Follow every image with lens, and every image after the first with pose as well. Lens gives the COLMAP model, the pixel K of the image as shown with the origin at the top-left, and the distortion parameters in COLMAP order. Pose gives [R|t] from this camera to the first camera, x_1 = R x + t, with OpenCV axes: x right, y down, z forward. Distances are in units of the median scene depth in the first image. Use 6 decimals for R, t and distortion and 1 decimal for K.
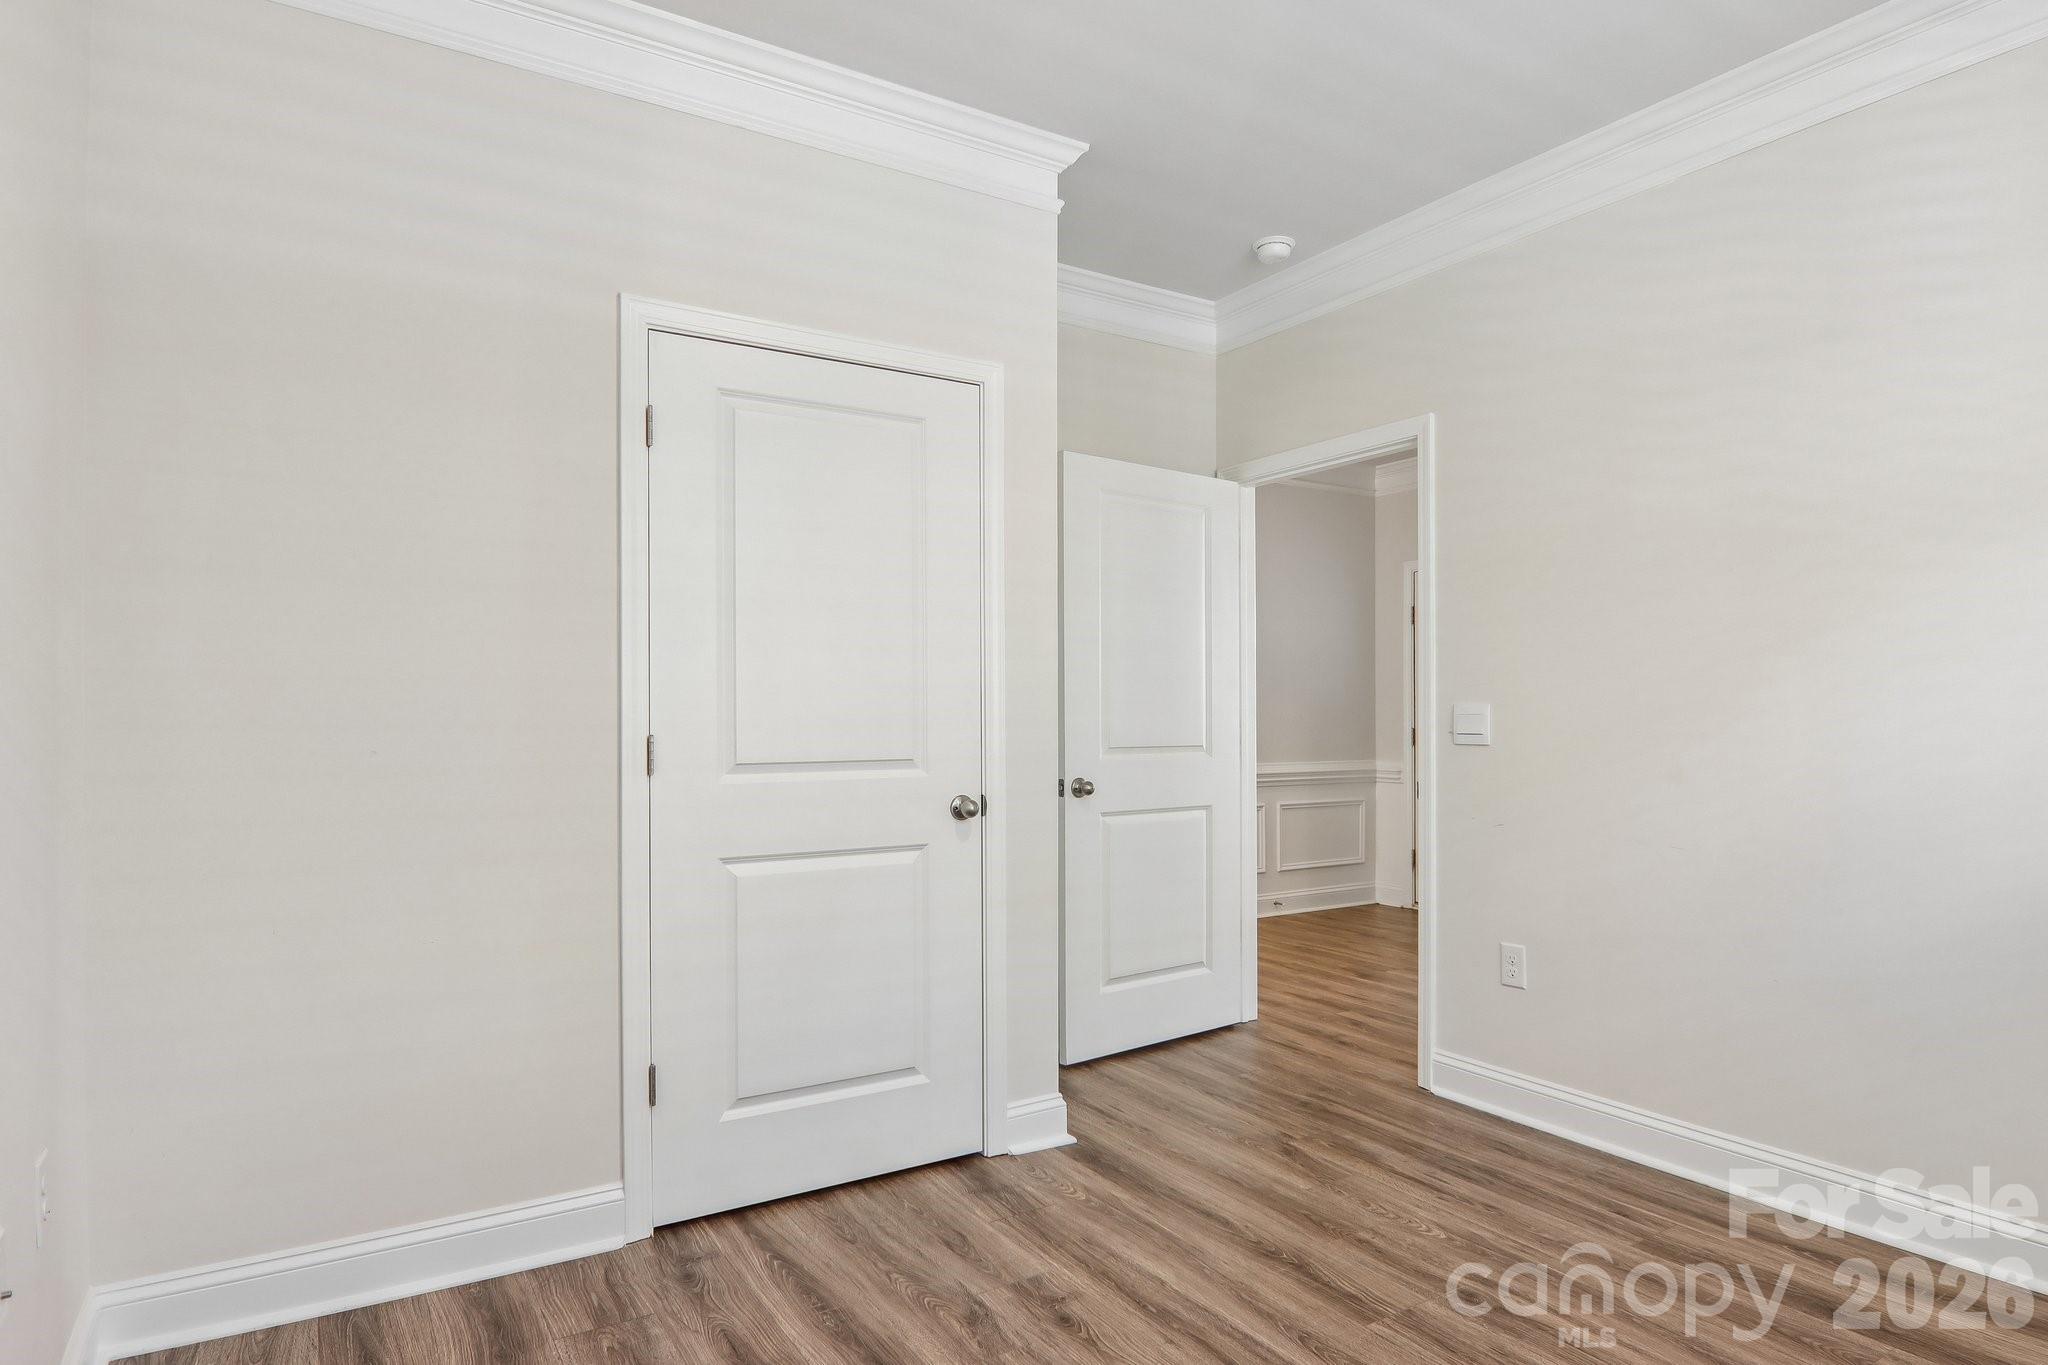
lens RADIAL K [[1156.2, 0, 1022.4], [0, 1156.2, 678.8], [0, 0, 1]] dist [0.002745, -0.017810]
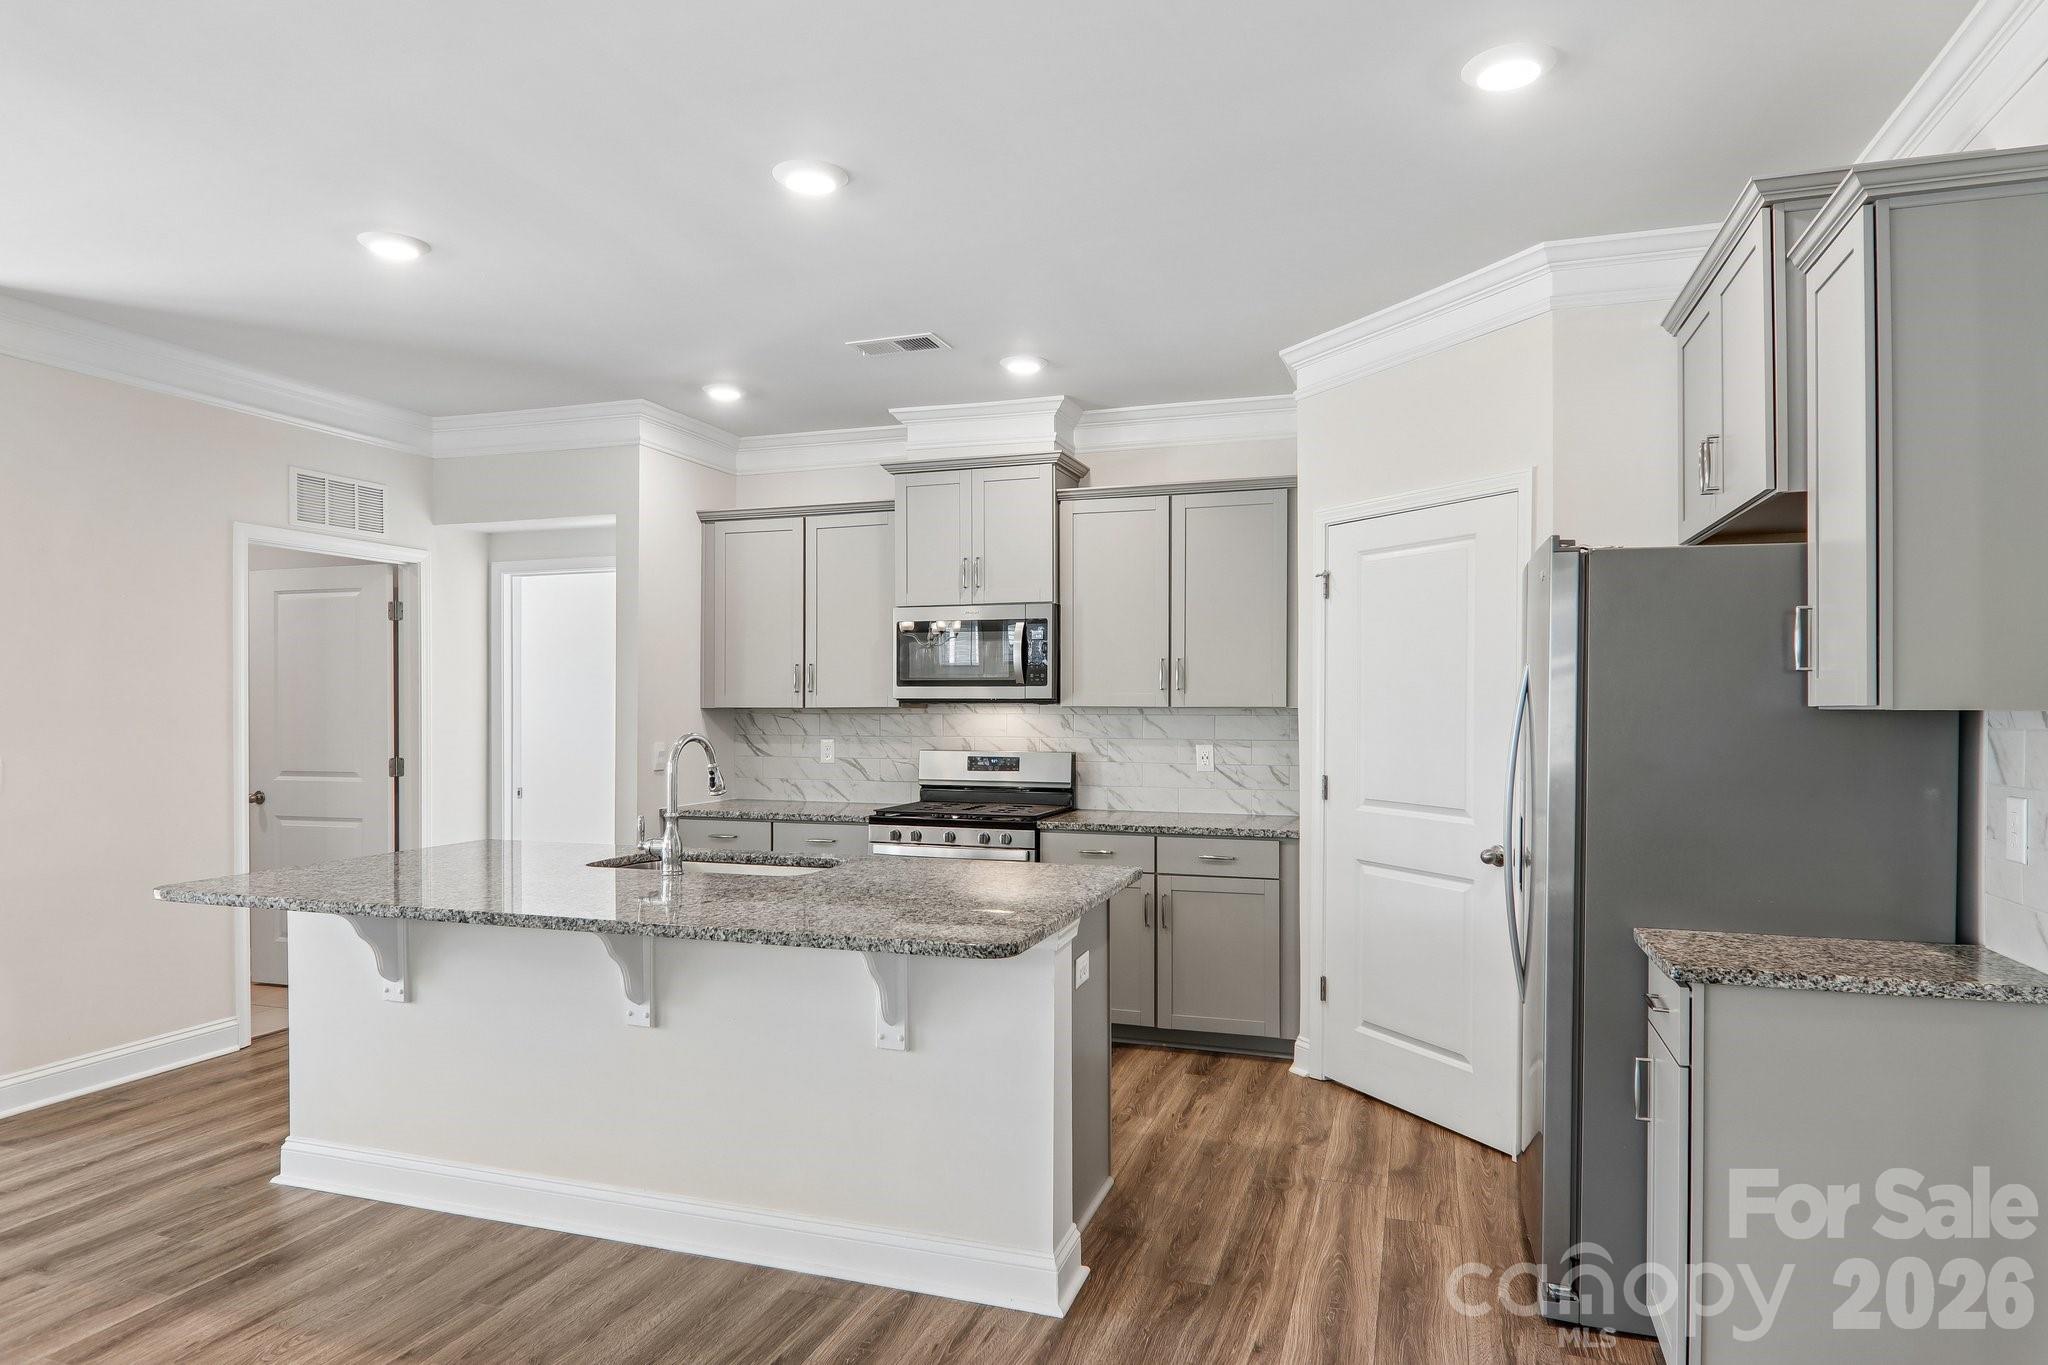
lens RADIAL K [[1200.9, 0, 1022.3], [0, 1200.9, 707.1], [0, 0, 1]] dist [0.002545, -0.019098]
pose [[-0.109657, 0.000984, -0.993969, 1.349031], [0.003359, 0.999994, 0.000619, -0.047517], [0.993964, -0.003271, -0.109660, 0.727164]]
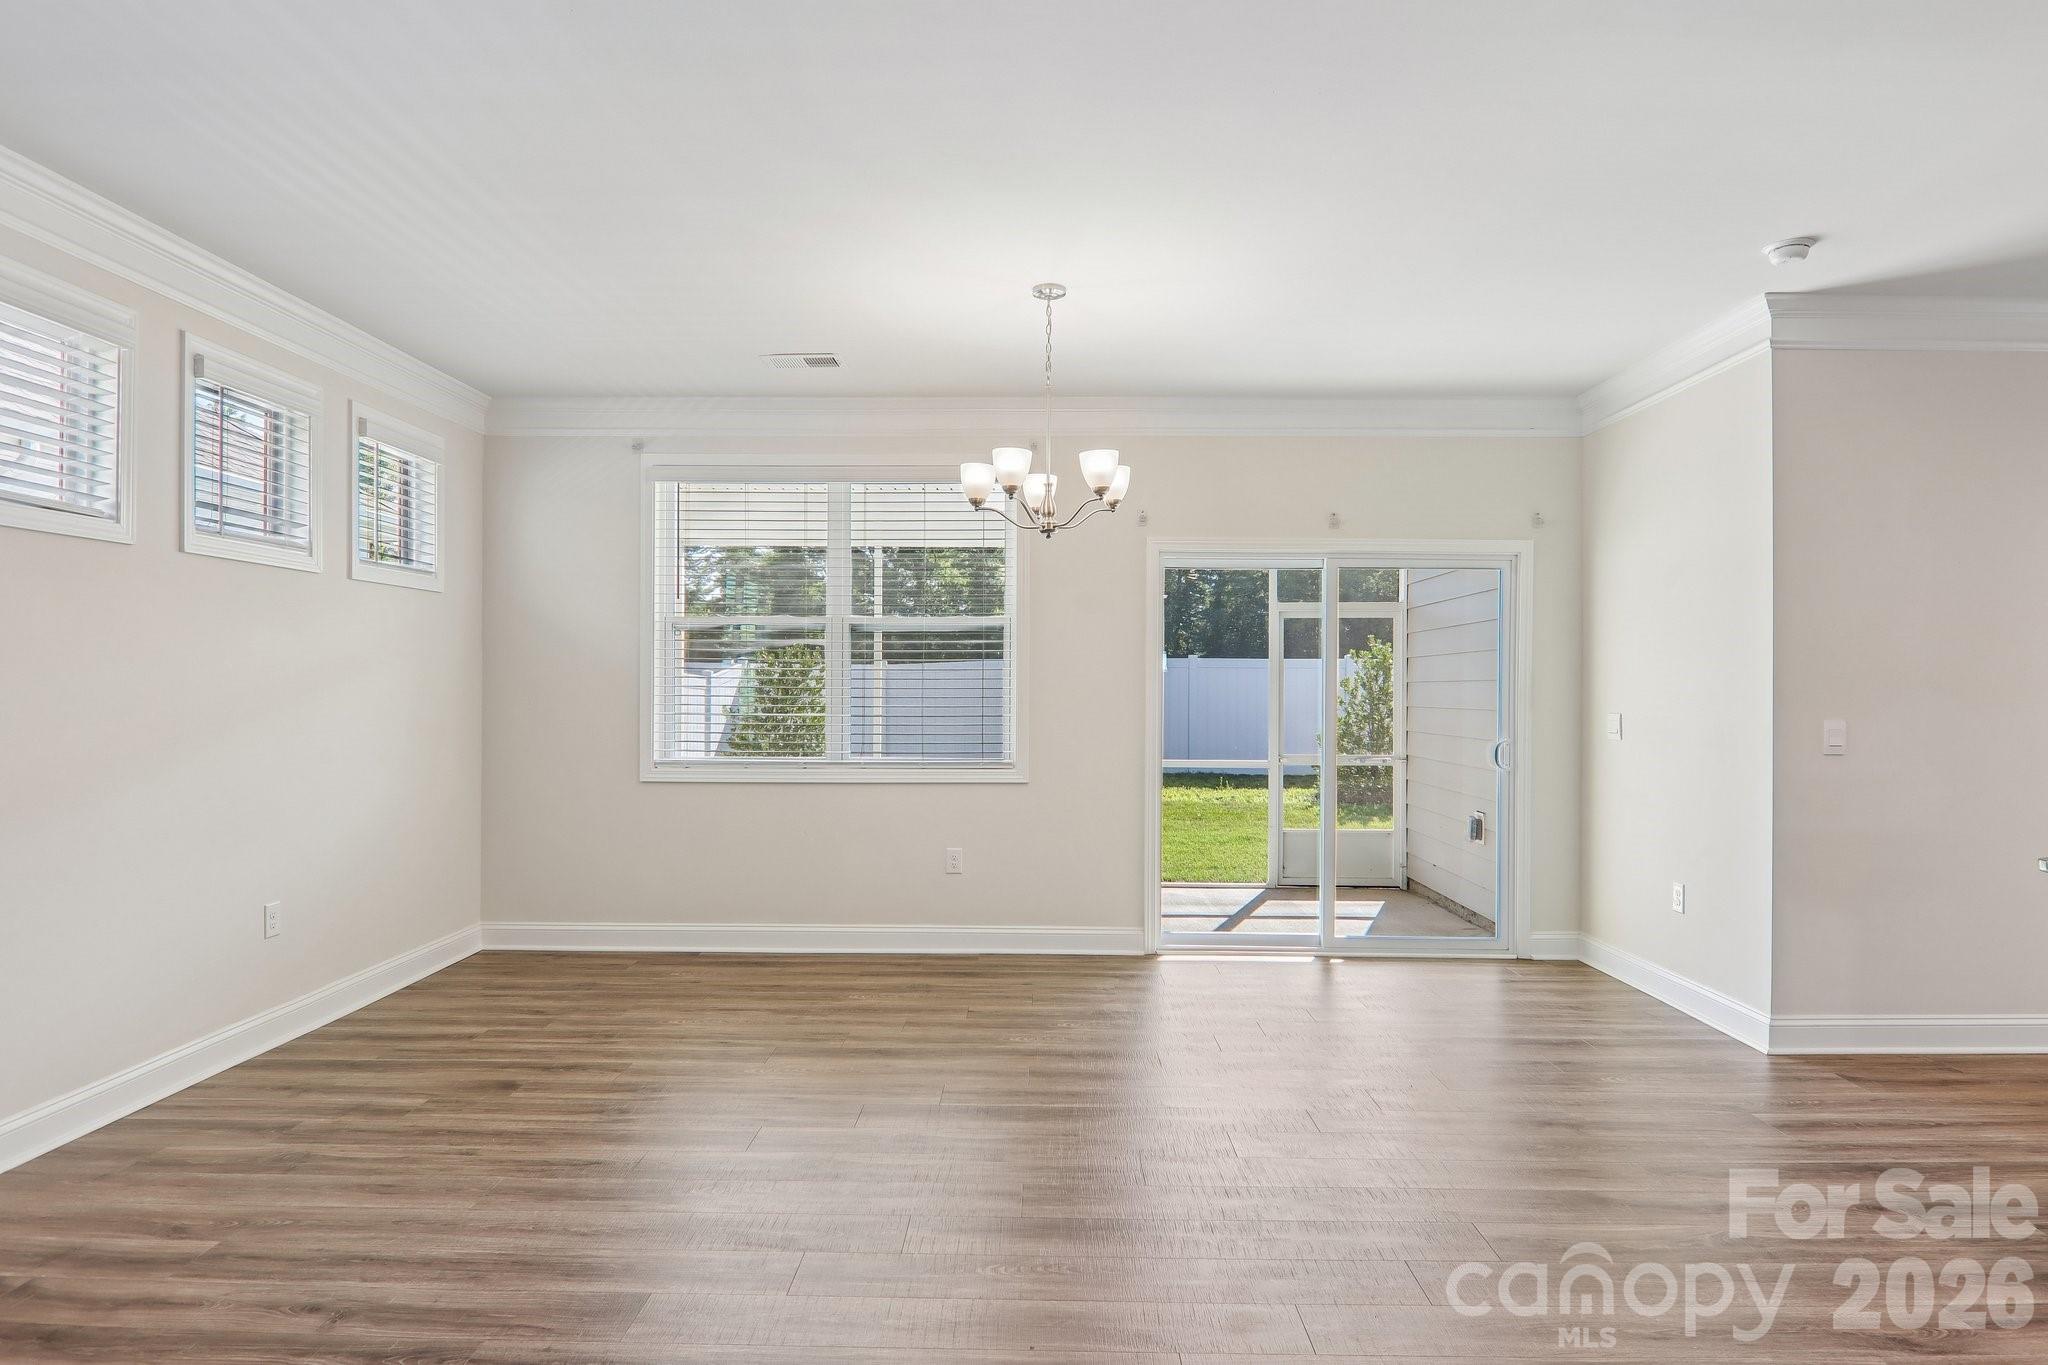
lens RADIAL K [[1150.4, 0, 1024.0], [0, 1150.4, 682.5], [0, 0, 1]] dist [0.003451, -0.019802]
pose [[-0.980852, -0.006094, -0.194659, 1.401123], [-0.004445, 0.999950, -0.008906, -0.021321], [0.194704, -0.007871, -0.980830, 0.605074]]
